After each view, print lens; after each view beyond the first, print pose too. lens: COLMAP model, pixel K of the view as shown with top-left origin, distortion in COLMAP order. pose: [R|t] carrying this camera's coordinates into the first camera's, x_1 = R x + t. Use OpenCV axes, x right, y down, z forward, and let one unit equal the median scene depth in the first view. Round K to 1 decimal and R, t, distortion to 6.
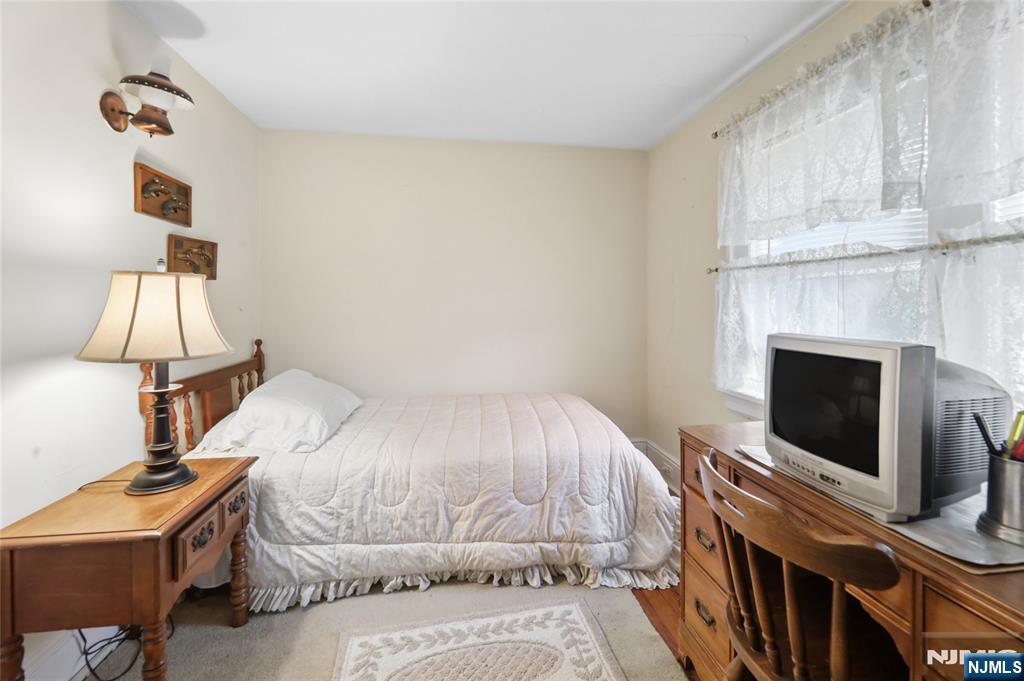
lens RADIAL K [[433.8, 0, 511.5], [0, 433.8, 316.6], [0, 0, 1]] dist [-0.002177, -0.000068]
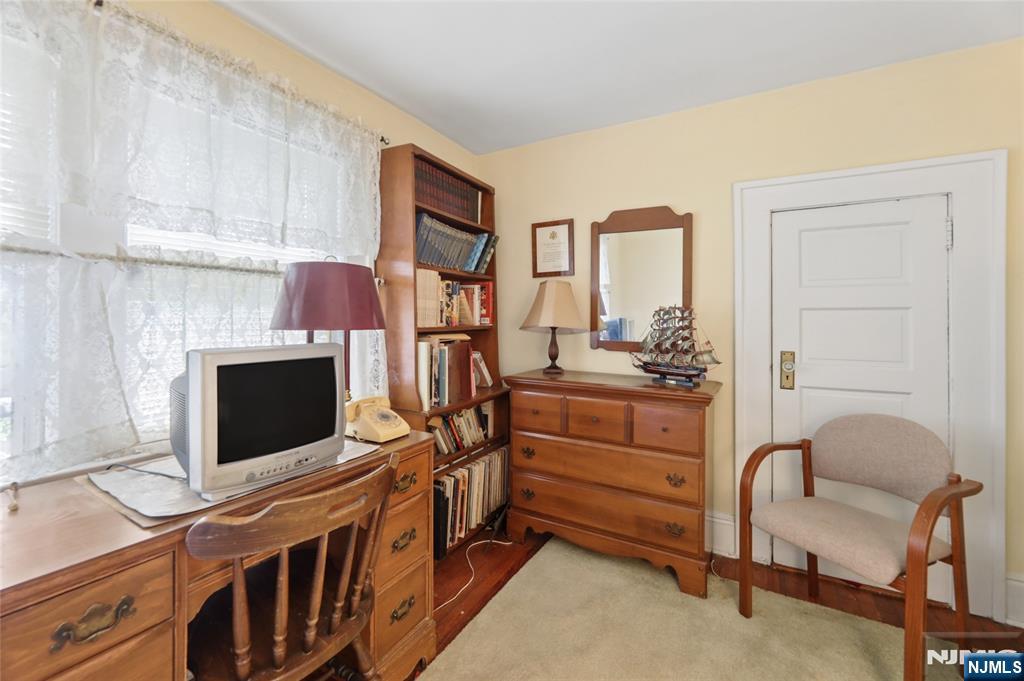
lens RADIAL K [[433.8, 0, 511.5], [0, 433.8, 316.6], [0, 0, 1]] dist [-0.002177, -0.000068]
pose [[-0.792084, -0.008816, 0.610348, -0.240978], [0.003690, 0.999808, 0.019230, -0.026885], [-0.610401, 0.017484, -0.791900, 0.806614]]
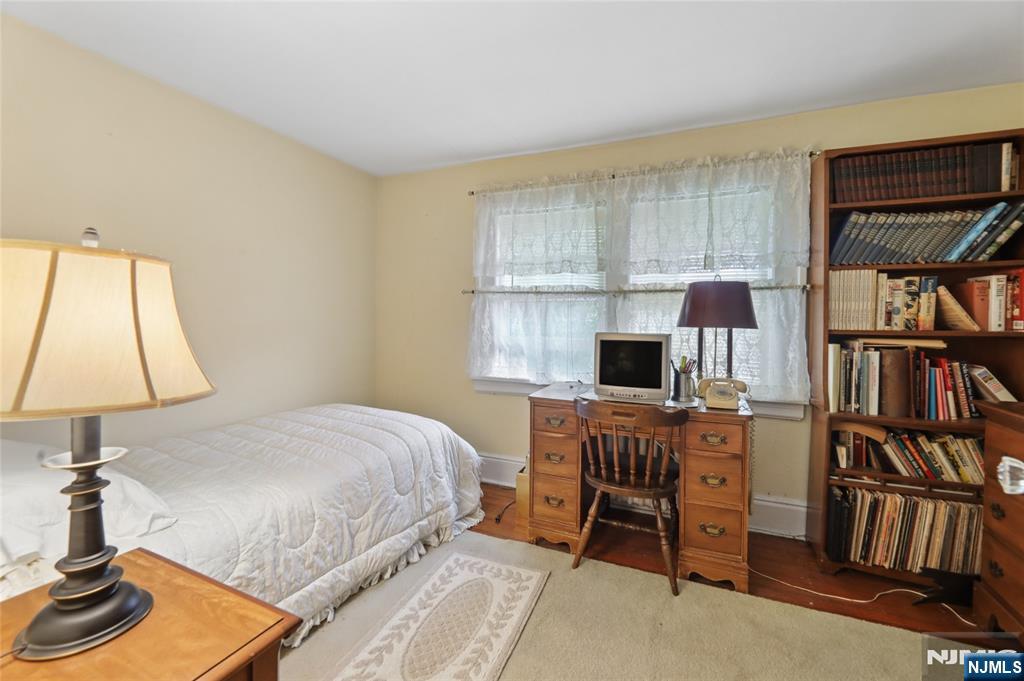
lens RADIAL K [[437.7, 0, 512.0], [0, 437.7, 340.5], [0, 0, 1]] dist [0.000368, 0.000045]
pose [[0.532415, -0.037705, 0.845643, -0.773296], [0.011992, 0.999243, 0.037003, -0.002455], [-0.846399, -0.009560, 0.532464, 0.173895]]
